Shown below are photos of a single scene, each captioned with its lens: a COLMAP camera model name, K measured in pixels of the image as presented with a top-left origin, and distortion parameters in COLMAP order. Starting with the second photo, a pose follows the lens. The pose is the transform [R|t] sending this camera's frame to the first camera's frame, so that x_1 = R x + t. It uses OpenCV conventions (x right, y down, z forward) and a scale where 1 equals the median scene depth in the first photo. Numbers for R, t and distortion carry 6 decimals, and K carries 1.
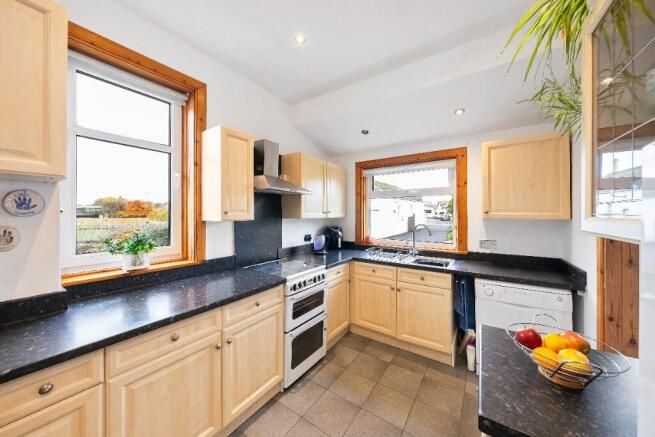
lens RADIAL K [[230.2, 0, 324.3], [0, 230.2, 213.8], [0, 0, 1]] dist [-0.001114, 0.000047]
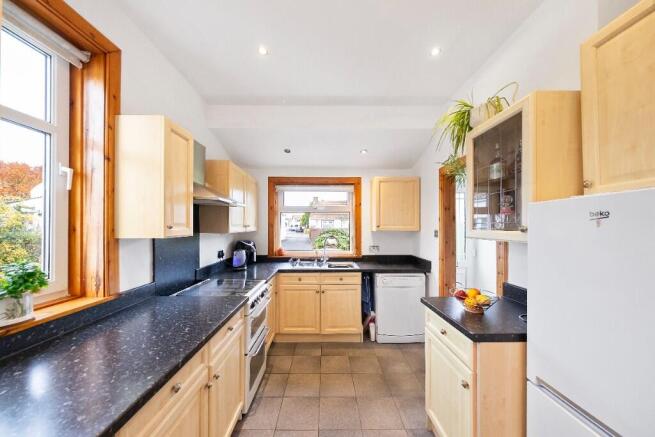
lens RADIAL K [[230.2, 0, 326.2], [0, 230.2, 225.3], [0, 0, 1]] dist [-0.001114, 0.000047]
pose [[0.813642, 0.001138, 0.581365, -0.385133], [0.001652, 0.999990, -0.004271, -0.006862], [-0.581364, 0.004436, 0.813631, 0.034688]]
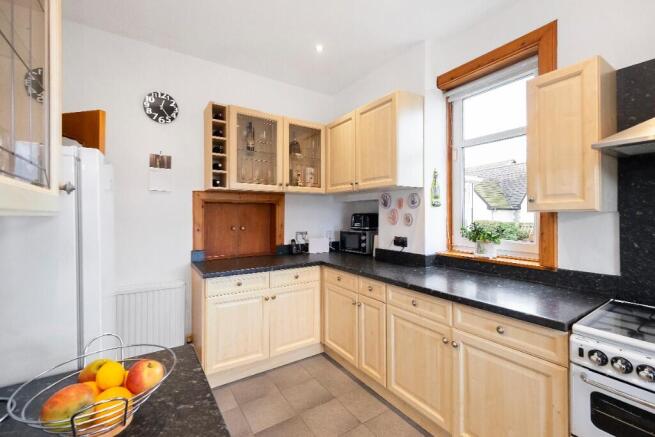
lens RADIAL K [[269.8, 0, 323.7], [0, 269.8, 214.6], [0, 0, 1]] dist [-0.001035, -0.000549]
pose [[-0.374230, 0.000181, -0.927336, 0.494609], [0.002576, 0.999996, -0.000844, 0.032617], [0.927332, -0.002705, -0.374229, 0.610549]]
